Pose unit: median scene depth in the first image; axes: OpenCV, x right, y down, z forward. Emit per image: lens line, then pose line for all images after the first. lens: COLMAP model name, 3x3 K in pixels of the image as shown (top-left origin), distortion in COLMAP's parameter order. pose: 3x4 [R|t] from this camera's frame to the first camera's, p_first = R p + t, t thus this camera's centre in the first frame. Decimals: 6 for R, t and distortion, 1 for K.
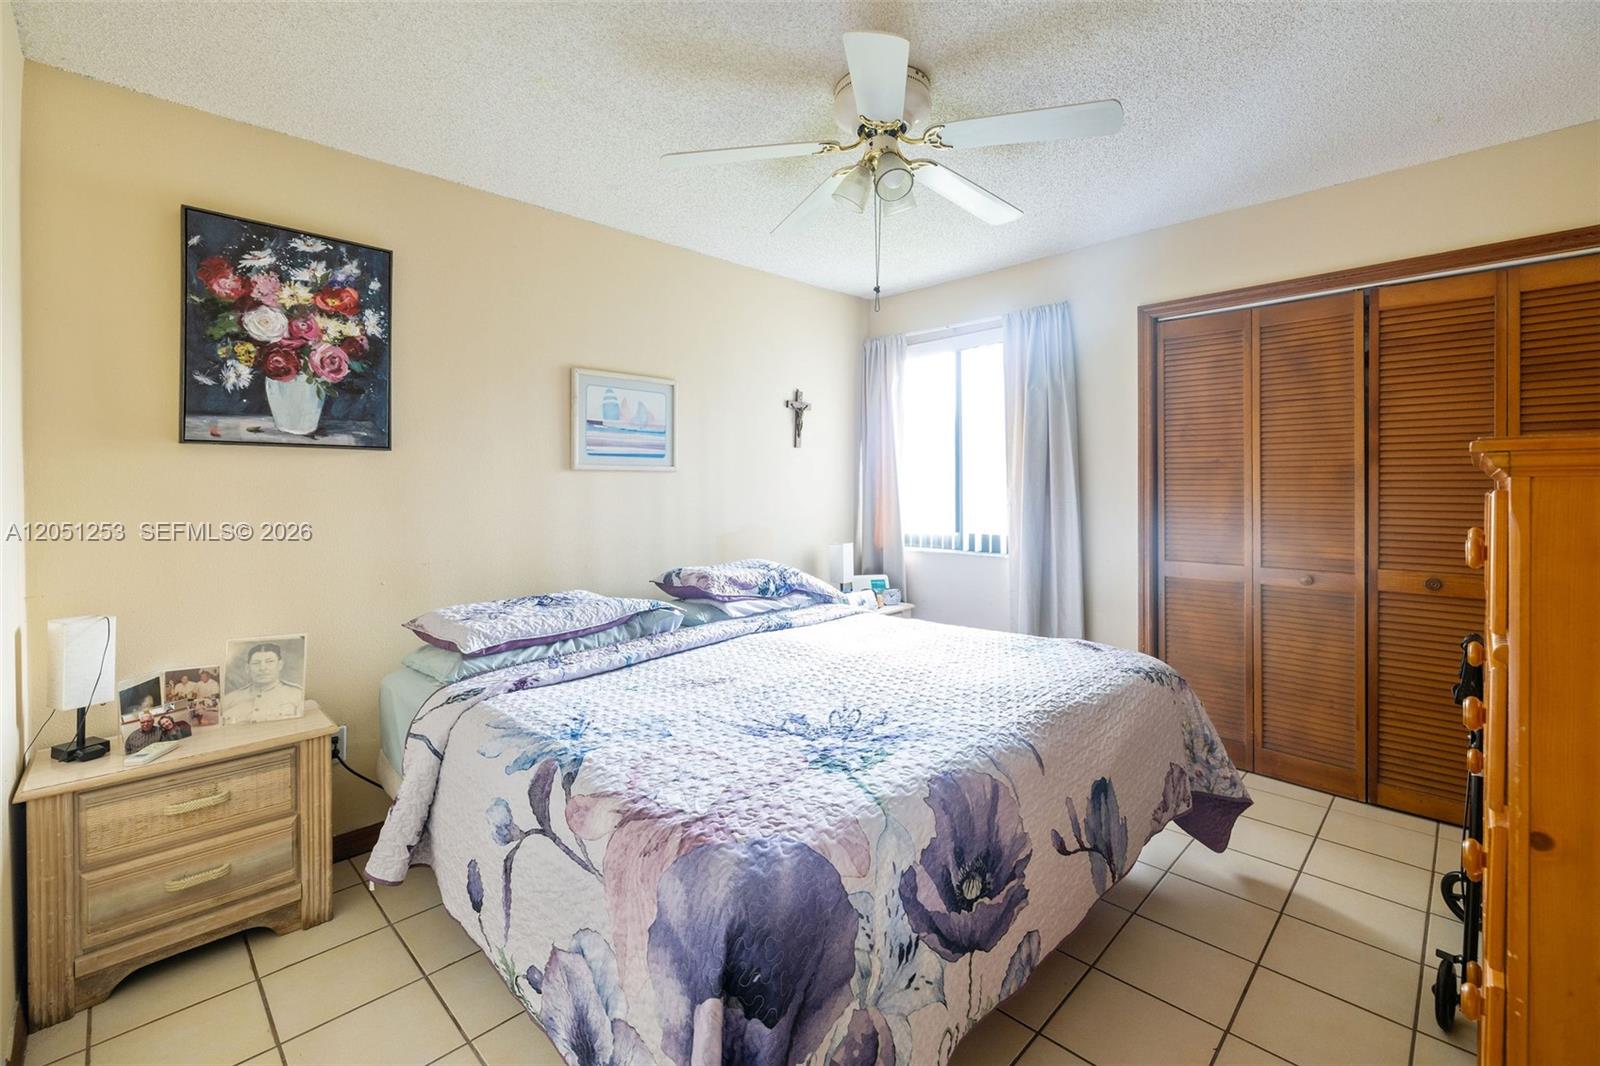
lens RADIAL K [[690.5, 0, 772.4], [0, 690.5, 489.1], [0, 0, 1]] dist [-0.004088, -0.000260]
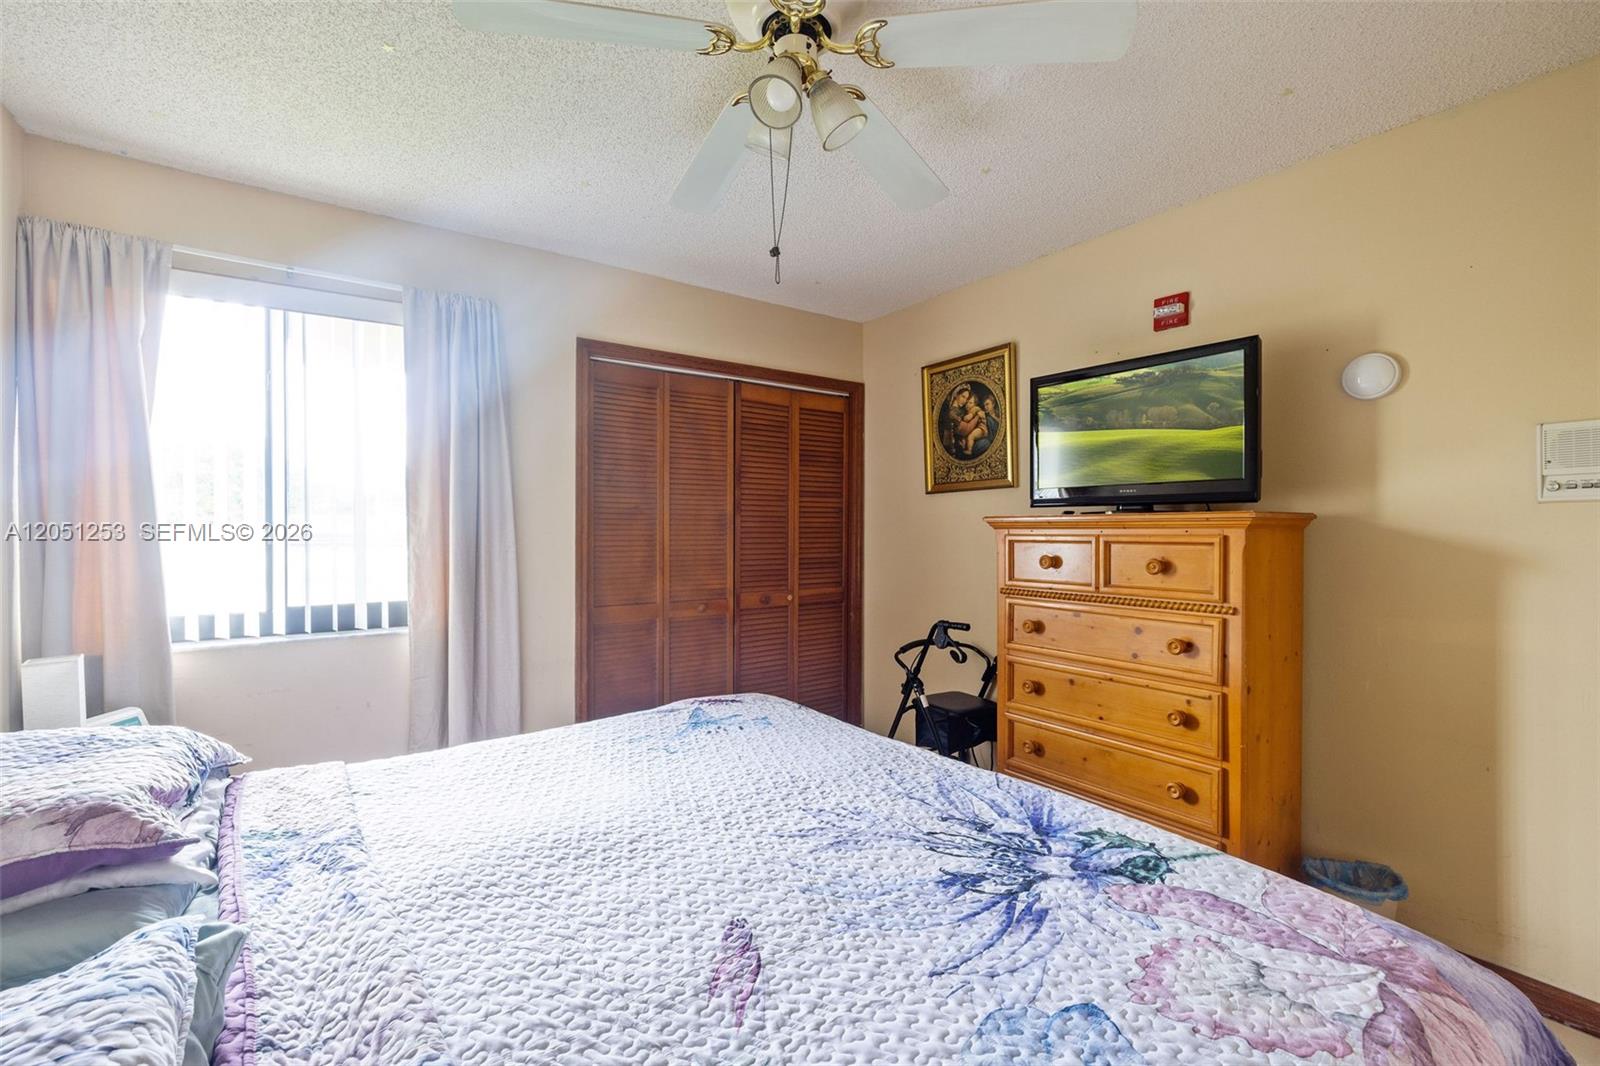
lens RADIAL K [[690.5, 0, 797.6], [0, 690.5, 536.1], [0, 0, 1]] dist [-0.004088, -0.000260]
pose [[0.134211, -0.004714, 0.990942, -0.419621], [0.004812, 0.999980, 0.004105, -0.000202], [-0.990941, 0.004217, 0.134231, 0.698161]]
